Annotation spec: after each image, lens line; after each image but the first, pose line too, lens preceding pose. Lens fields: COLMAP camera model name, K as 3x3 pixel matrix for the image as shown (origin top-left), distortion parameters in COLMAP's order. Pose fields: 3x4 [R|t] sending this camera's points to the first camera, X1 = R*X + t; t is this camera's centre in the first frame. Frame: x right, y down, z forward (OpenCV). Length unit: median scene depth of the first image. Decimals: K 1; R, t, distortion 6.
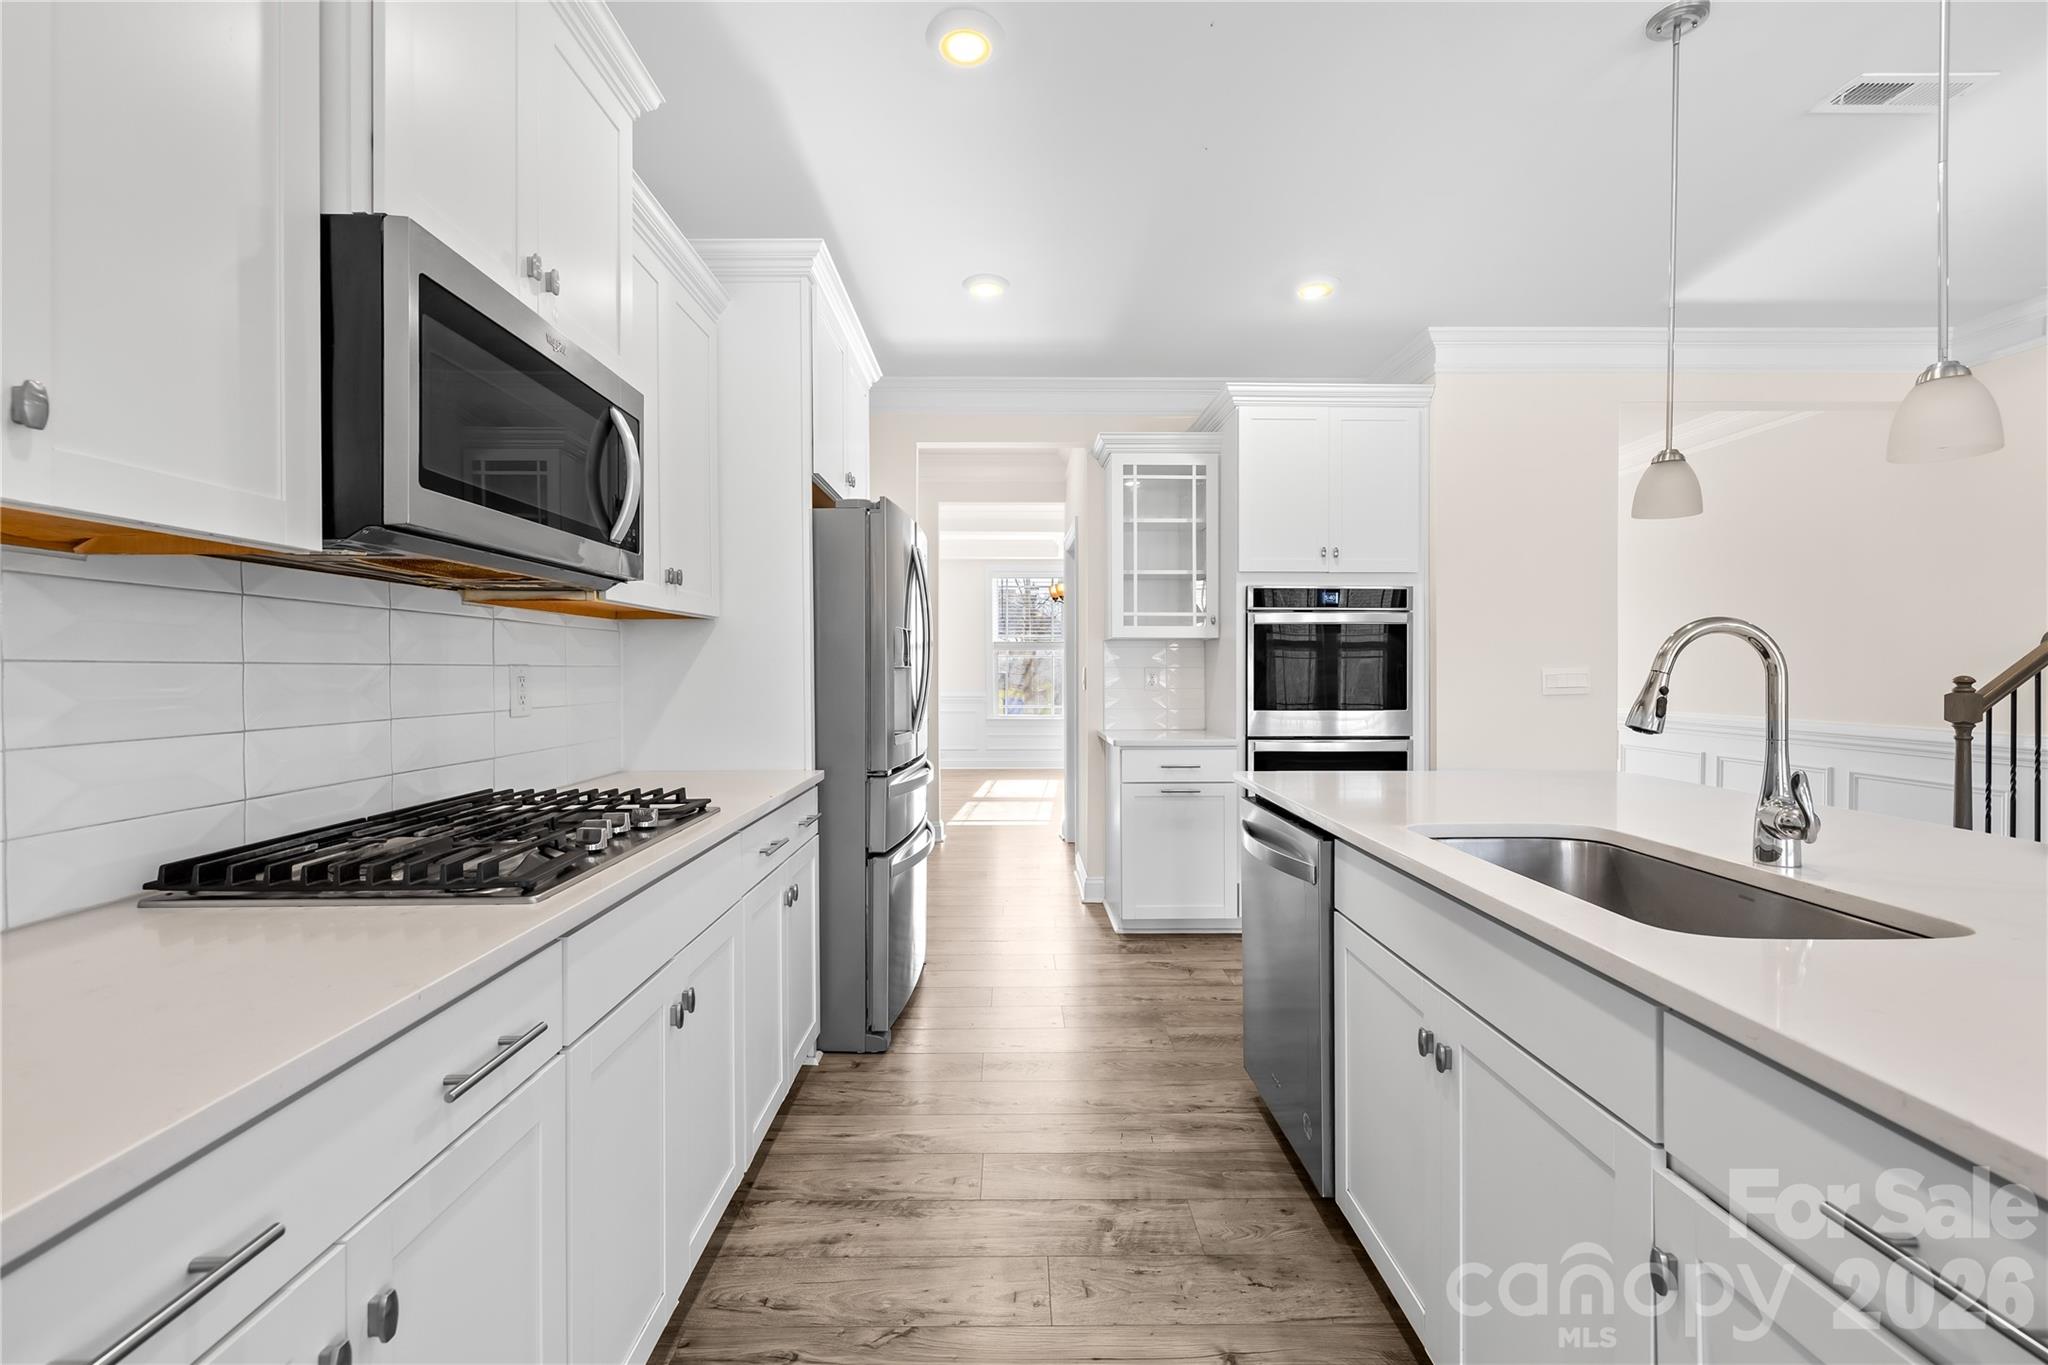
lens RADIAL K [[894.2, 0, 1024.0], [0, 894.2, 682.5], [0, 0, 1]] dist [-0.000957, -0.000162]
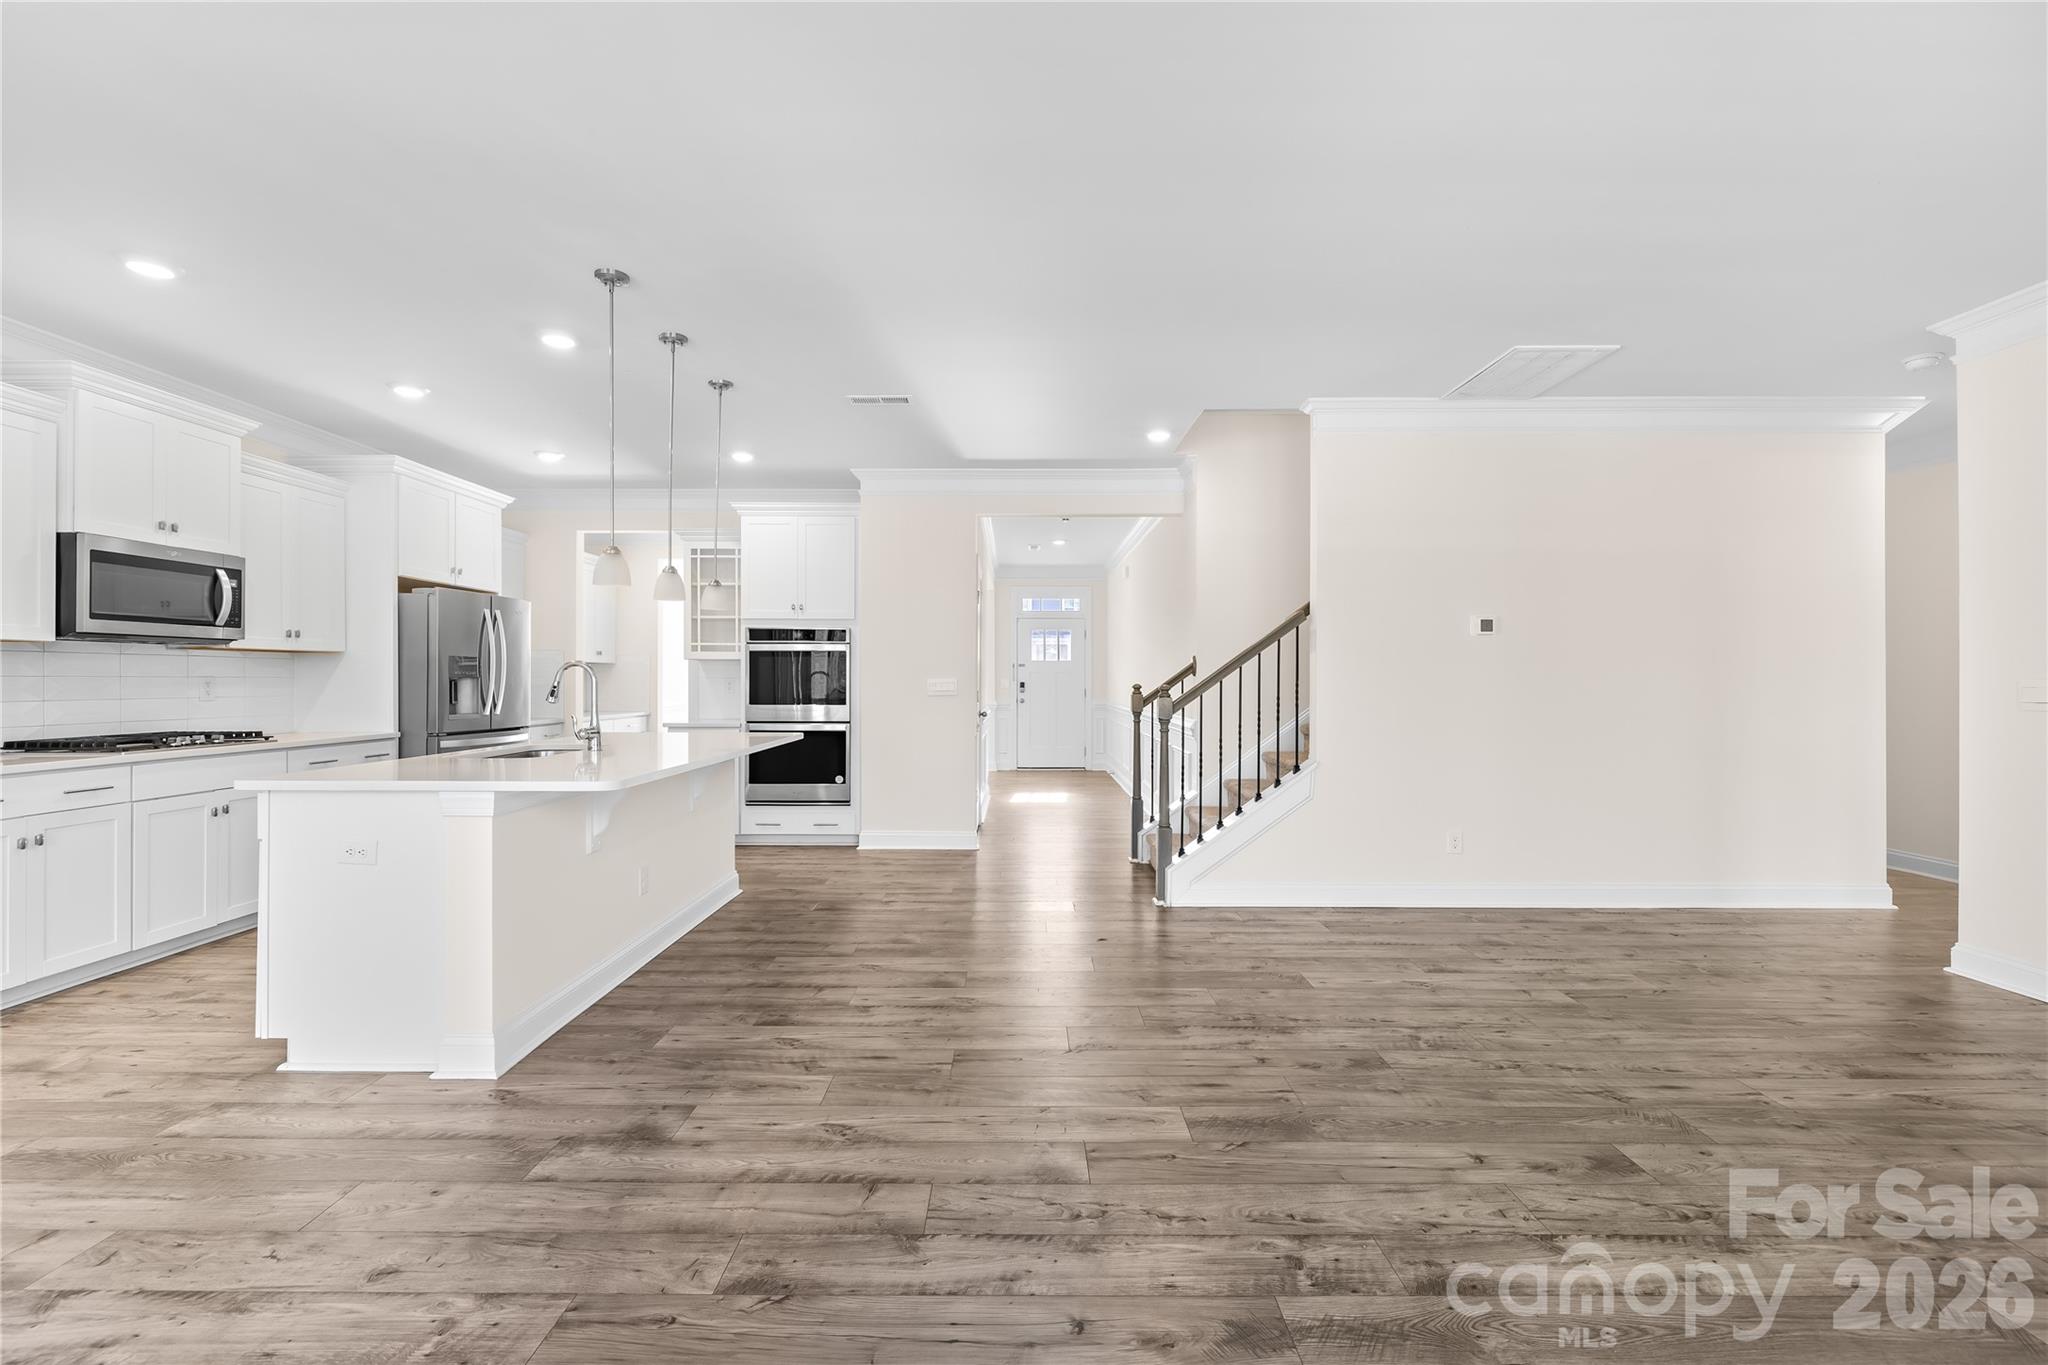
lens RADIAL K [[879.9, 0, 1024.0], [0, 879.9, 682.5], [0, 0, 1]] dist [-0.016197, 0.000009]
pose [[0.999918, 0.000188, -0.012812, 1.553479], [-0.000341, 0.999929, -0.011890, 0.020144], [0.012809, 0.011893, 0.999847, -1.158346]]
